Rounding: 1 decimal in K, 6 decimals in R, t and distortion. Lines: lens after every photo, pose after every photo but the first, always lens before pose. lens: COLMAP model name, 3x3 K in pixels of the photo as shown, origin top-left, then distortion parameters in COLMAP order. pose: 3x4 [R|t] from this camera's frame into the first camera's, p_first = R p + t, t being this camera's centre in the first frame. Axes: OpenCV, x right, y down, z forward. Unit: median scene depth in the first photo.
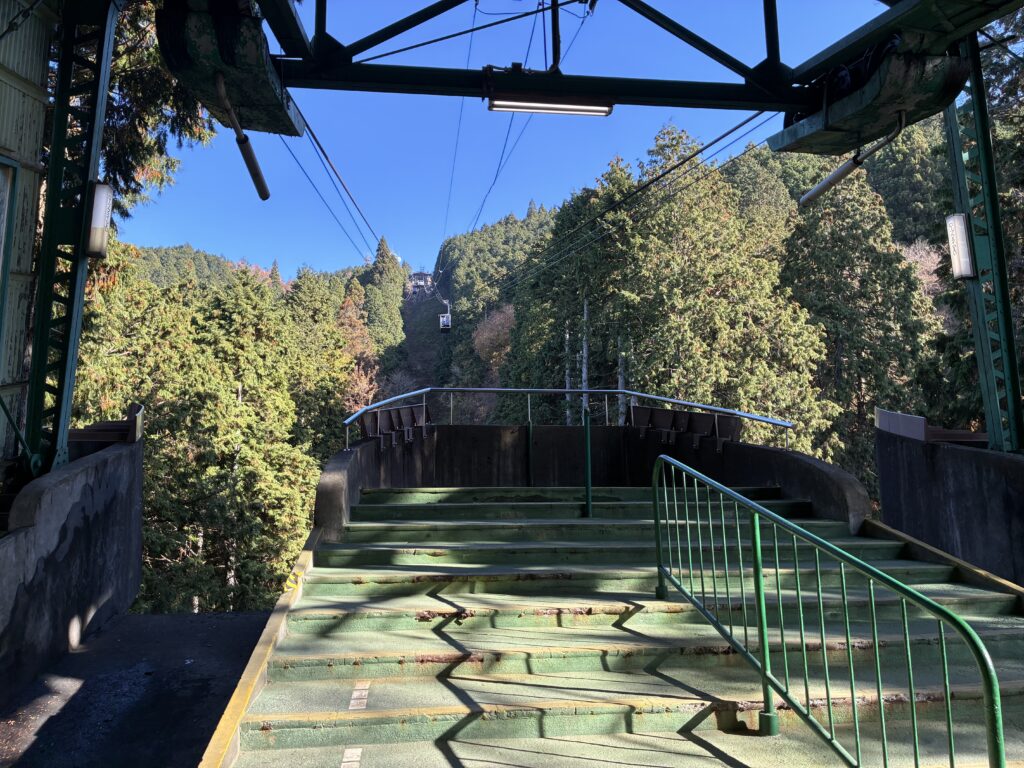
lens RADIAL K [[777.7, 0, 512.9], [0, 777.7, 380.5], [0, 0, 1]] dist [0.048901, -0.063096]
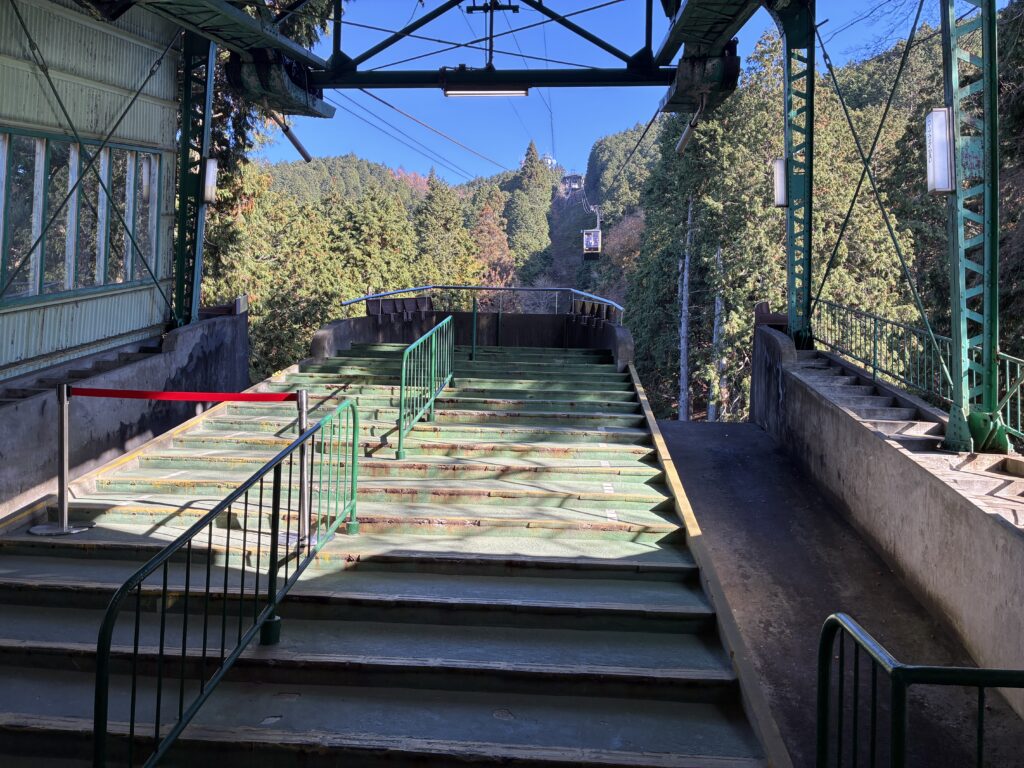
lens RADIAL K [[777.7, 0, 510.3], [0, 777.7, 387.5], [0, 0, 1]] dist [0.048901, -0.063096]
pose [[0.979273, 0.032901, -0.199855, 0.103248], [-0.006870, 0.991546, 0.129574, 0.002707], [0.202428, -0.125516, 0.971220, -0.126352]]
